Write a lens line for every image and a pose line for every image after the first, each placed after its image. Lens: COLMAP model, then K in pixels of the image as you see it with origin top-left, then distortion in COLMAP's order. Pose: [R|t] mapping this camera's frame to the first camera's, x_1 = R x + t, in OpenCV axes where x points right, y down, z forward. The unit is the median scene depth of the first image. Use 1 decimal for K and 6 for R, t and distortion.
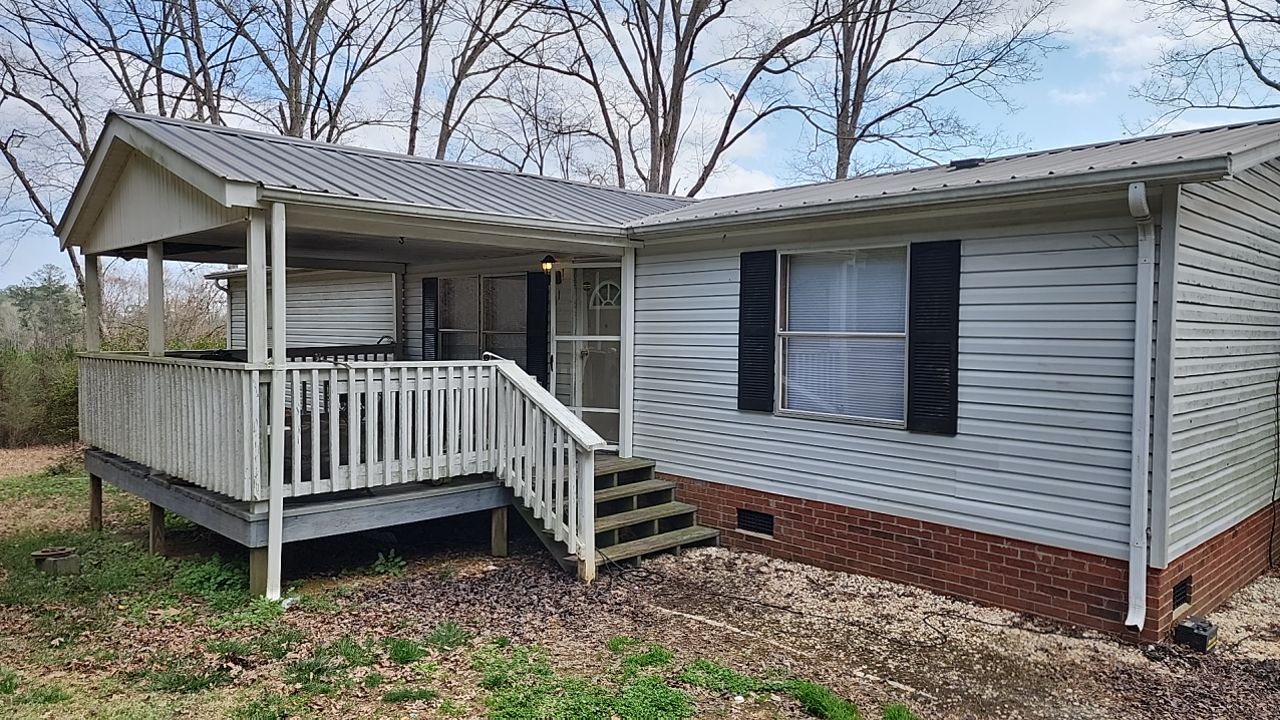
lens RADIAL K [[853.5, 0, 694.5], [0, 853.5, 376.5], [0, 0, 1]] dist [0.086151, -0.080722]
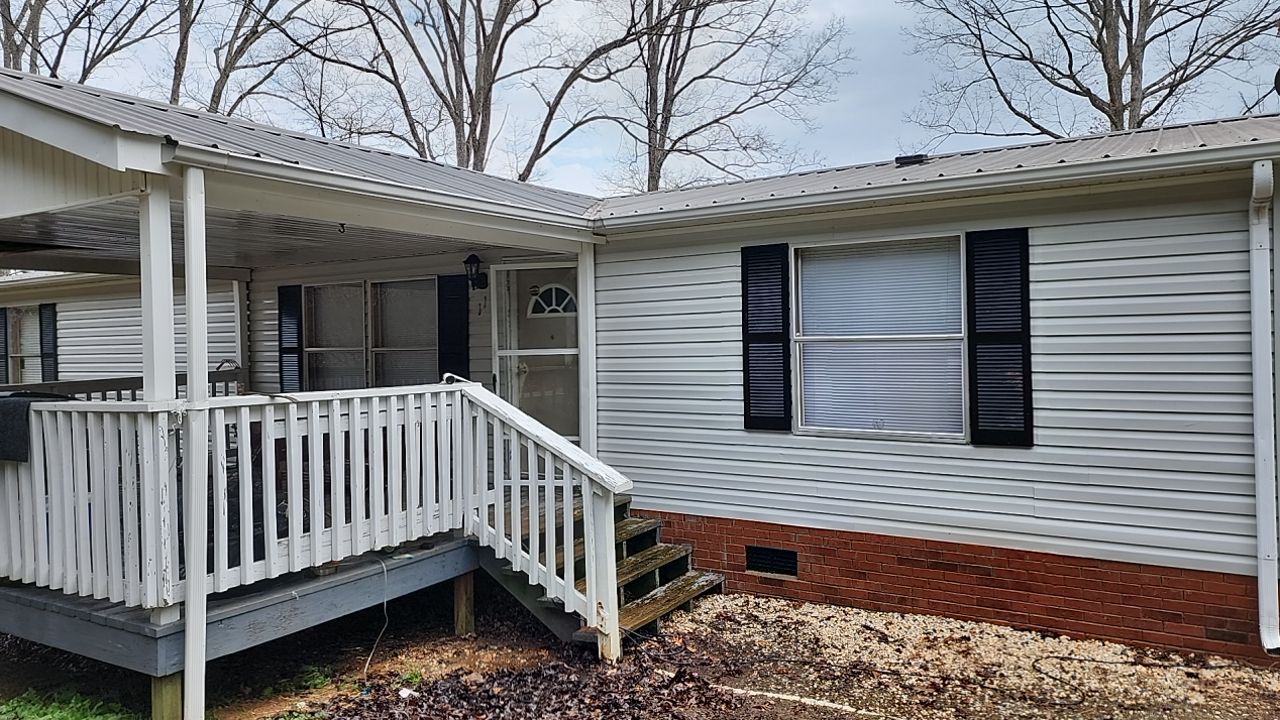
lens RADIAL K [[828.5, 0, 645.5], [0, 828.5, 358.4], [0, 0, 1]] dist [0.079174, -0.059613]
pose [[0.968611, -0.032381, 0.246464, -0.187542], [0.042127, 0.998521, -0.034372, -0.006195], [-0.244986, 0.043676, 0.968542, 0.164314]]
